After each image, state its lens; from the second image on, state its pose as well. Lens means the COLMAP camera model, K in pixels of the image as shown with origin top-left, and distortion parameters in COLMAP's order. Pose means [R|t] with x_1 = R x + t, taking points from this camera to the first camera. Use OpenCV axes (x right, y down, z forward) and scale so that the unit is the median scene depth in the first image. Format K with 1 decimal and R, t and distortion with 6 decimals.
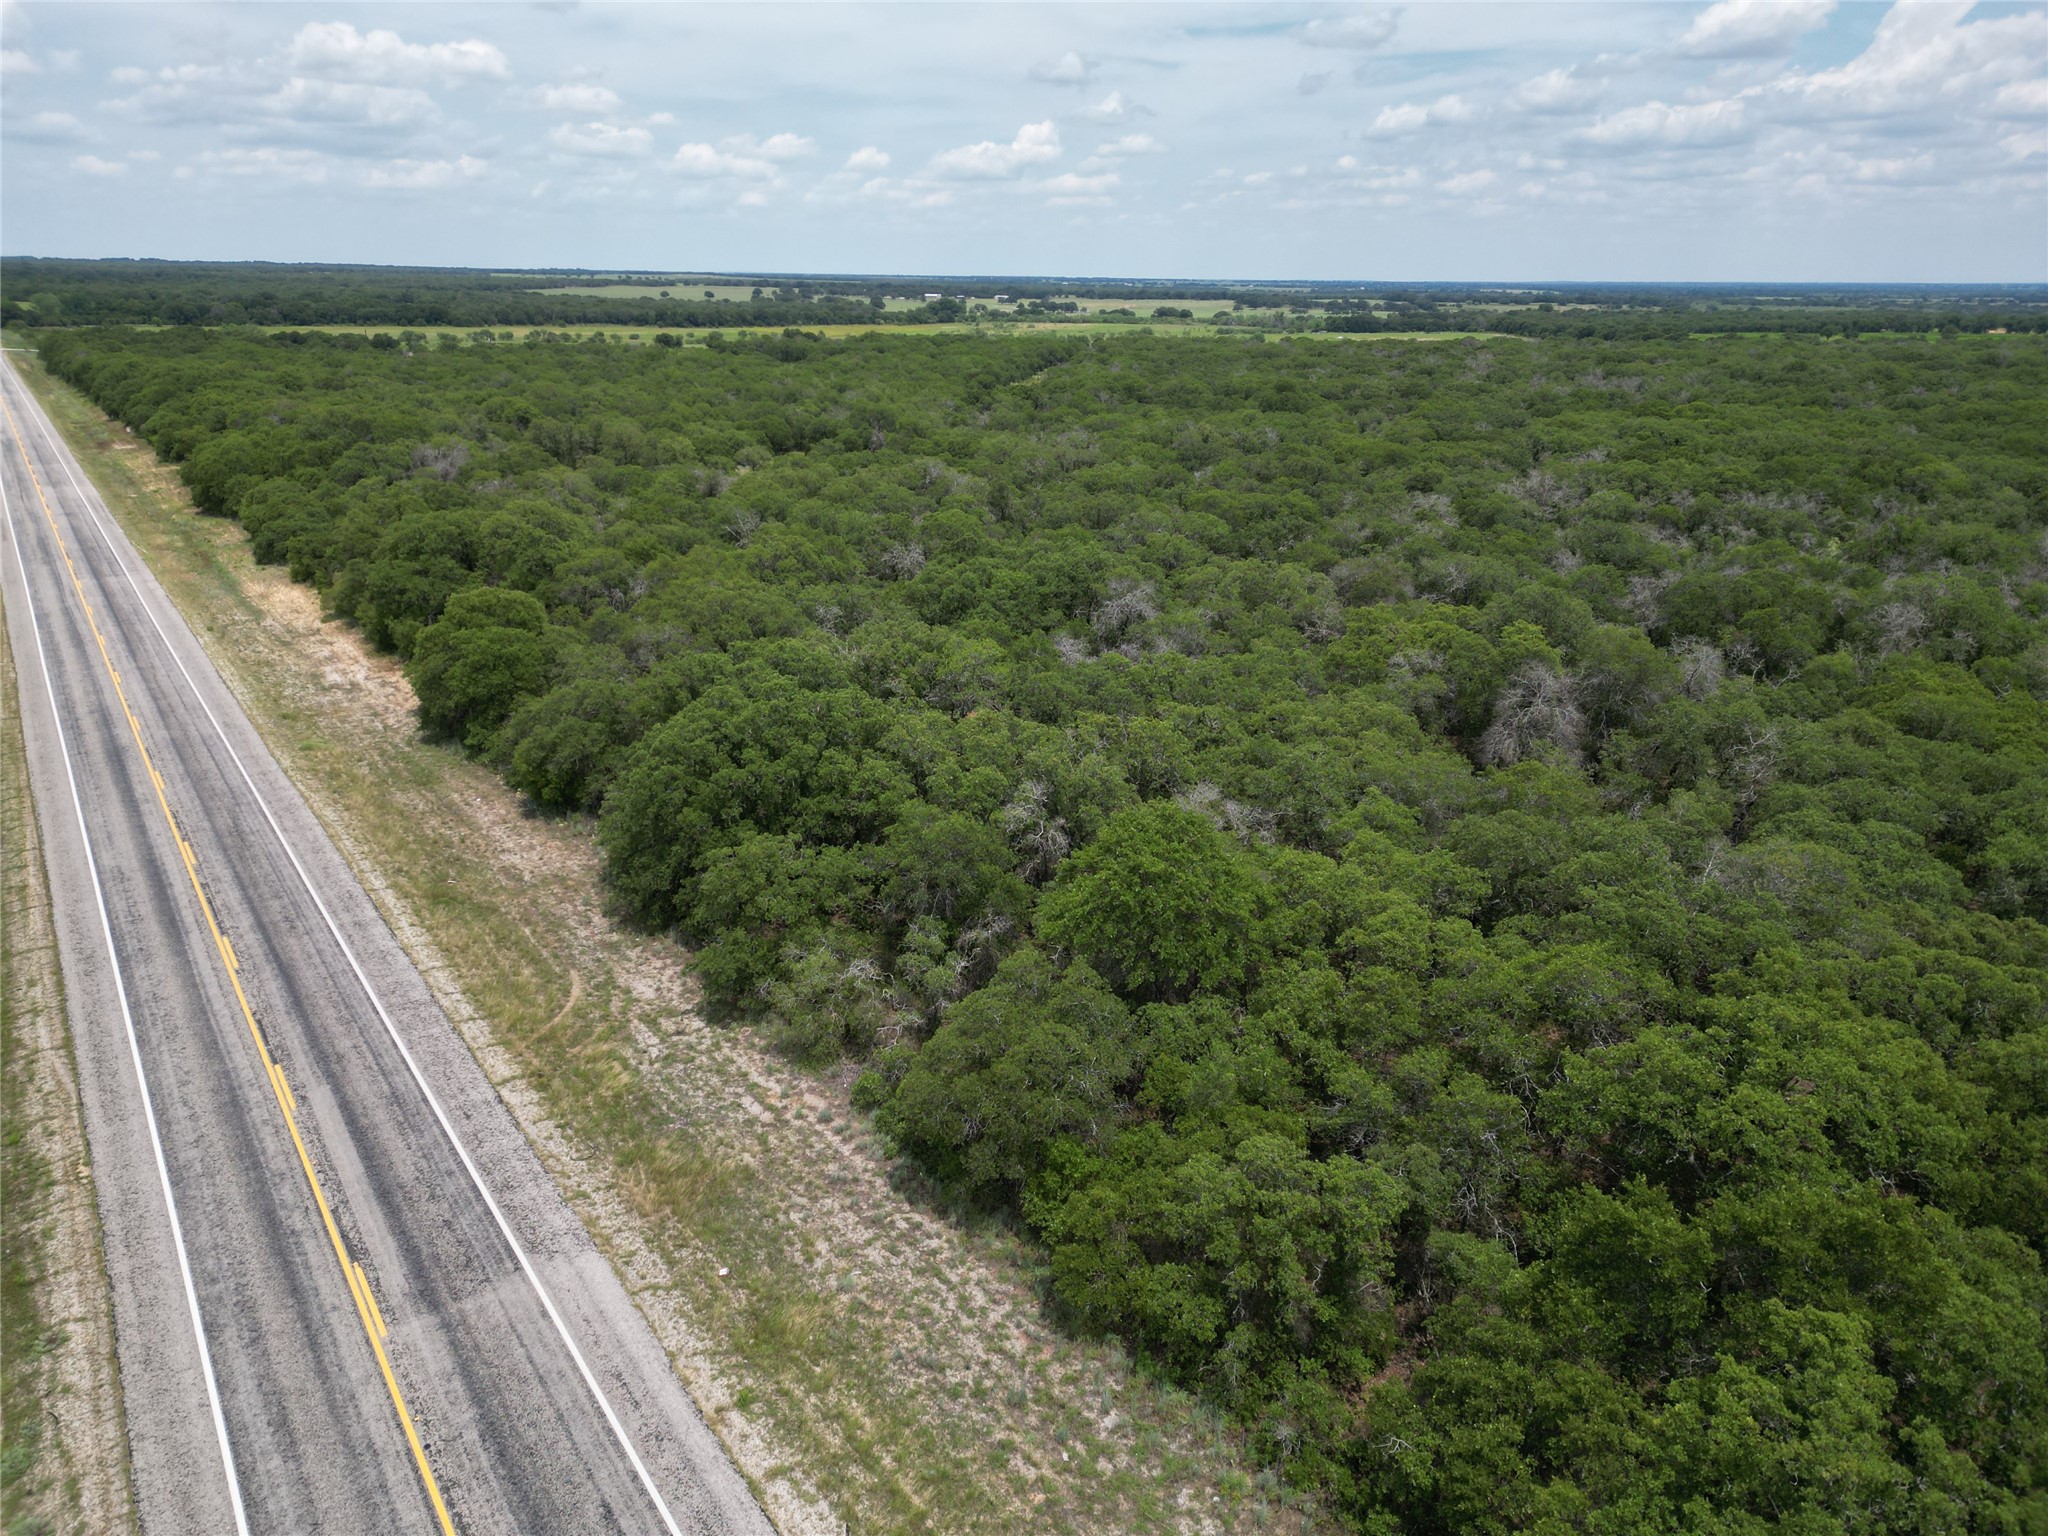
lens RADIAL K [[1441.1, 0, 1025.9], [0, 1441.1, 758.1], [0, 0, 1]] dist [0.077246, -0.068721]
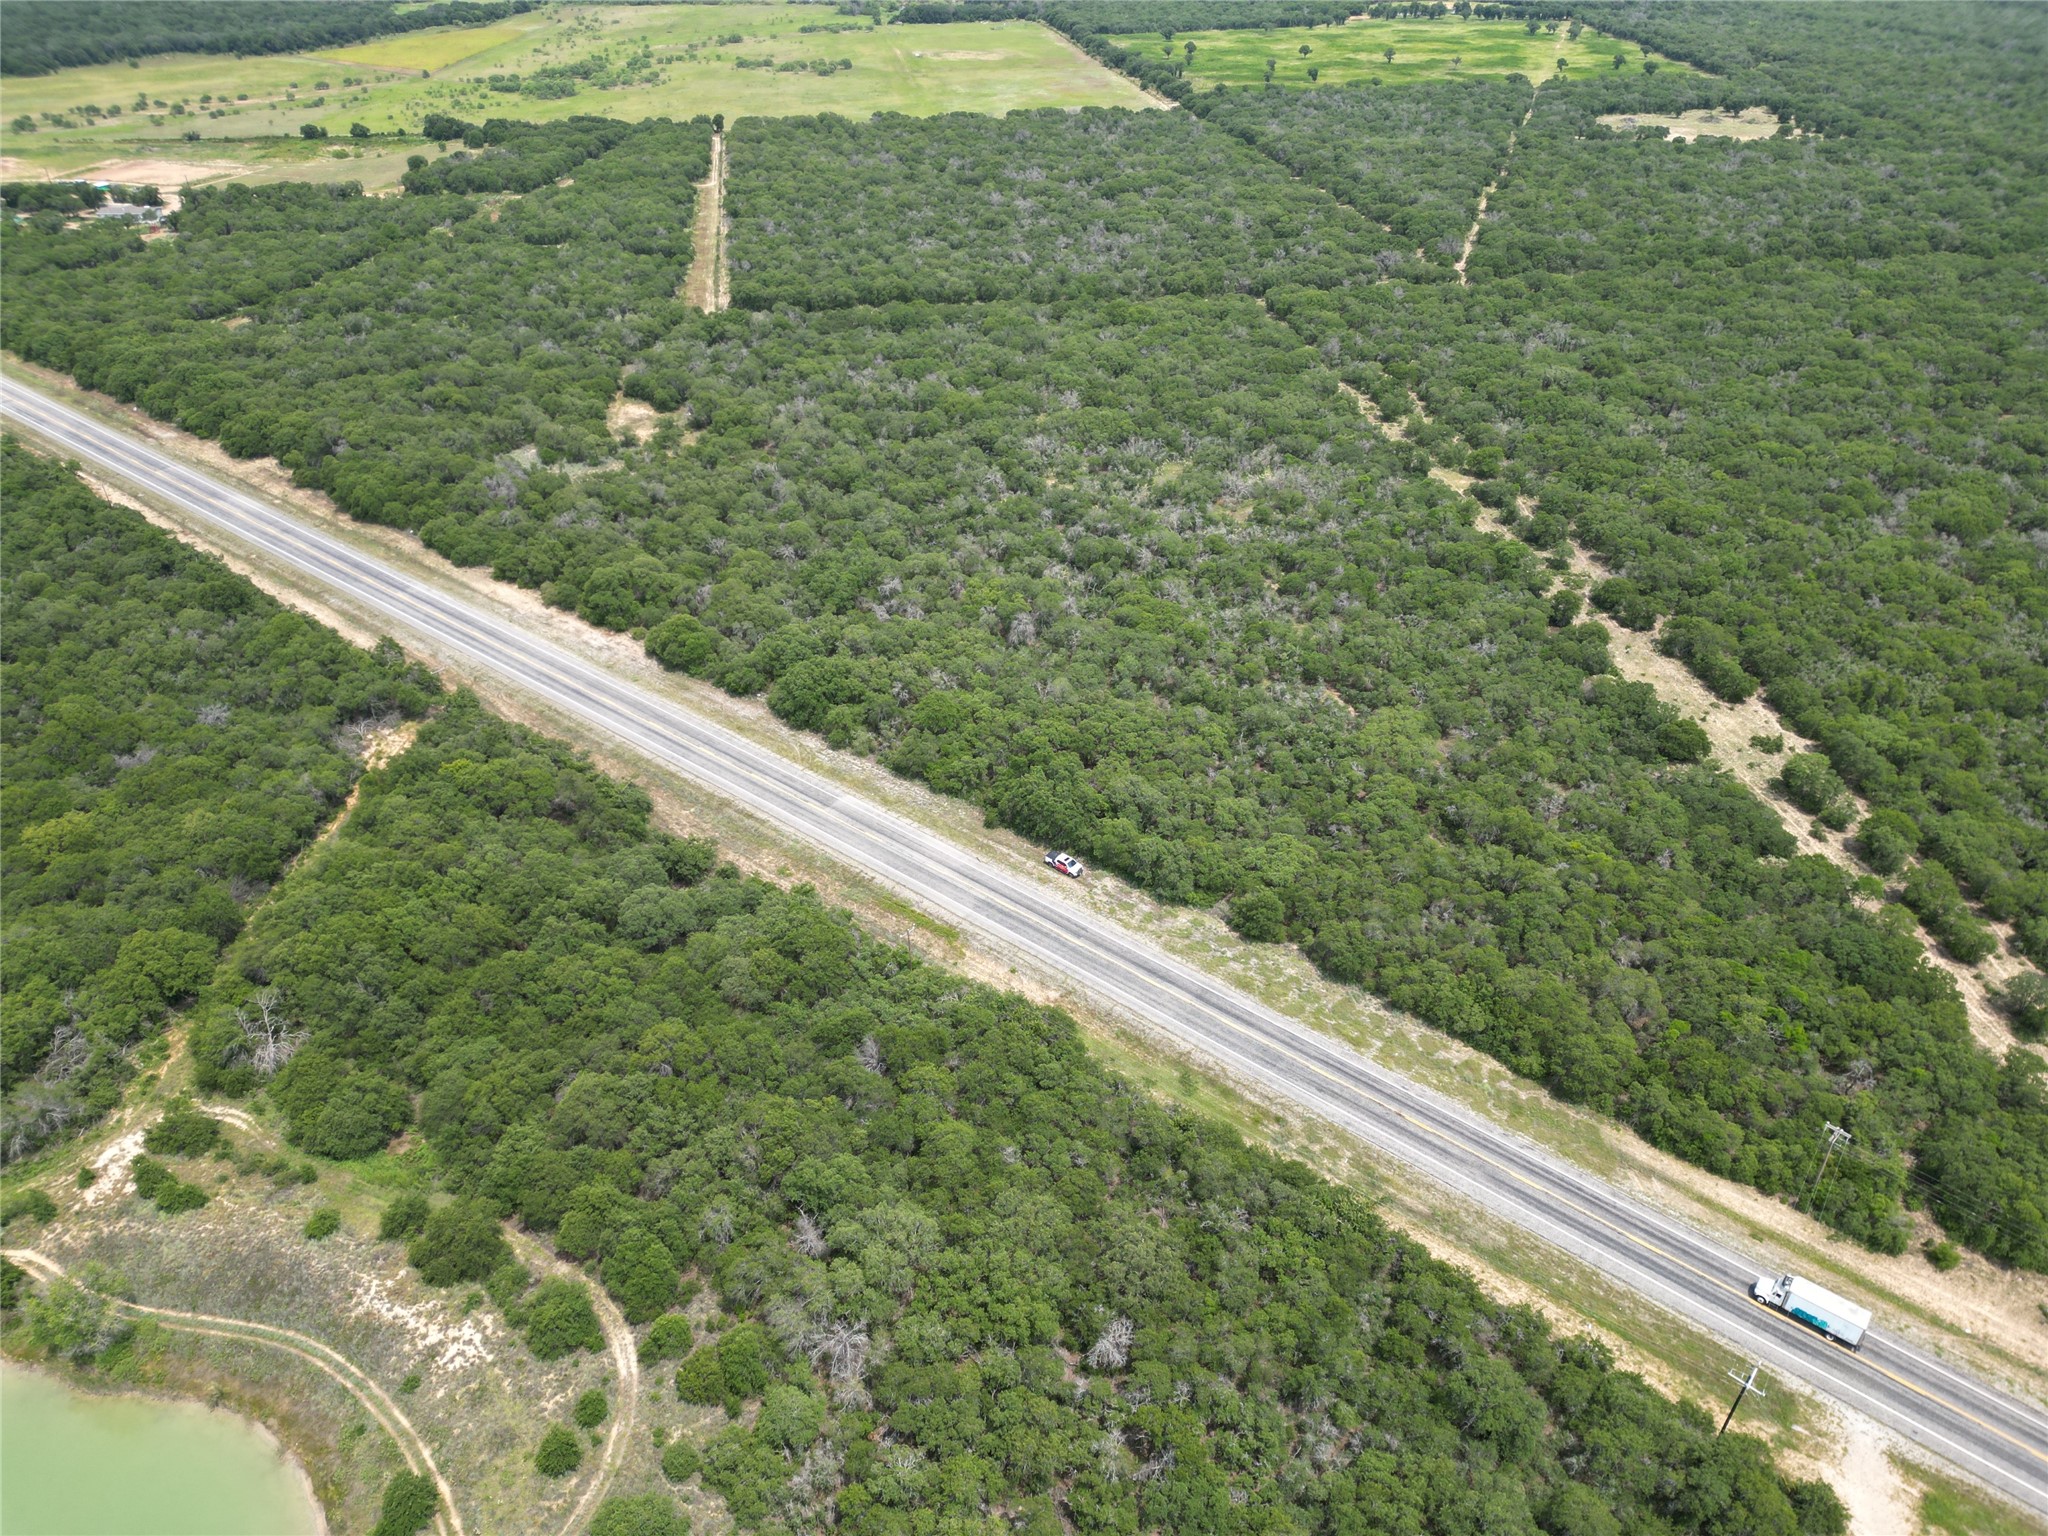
lens RADIAL K [[1441.1, 0, 1025.1], [0, 1441.1, 766.7], [0, 0, 1]] dist [0.077246, -0.068721]
pose [[0.962983, -0.157902, 0.218473, -0.706763], [0.097537, 0.959667, 0.263677, -0.970728], [-0.251297, -0.232607, 0.939545, -3.643189]]
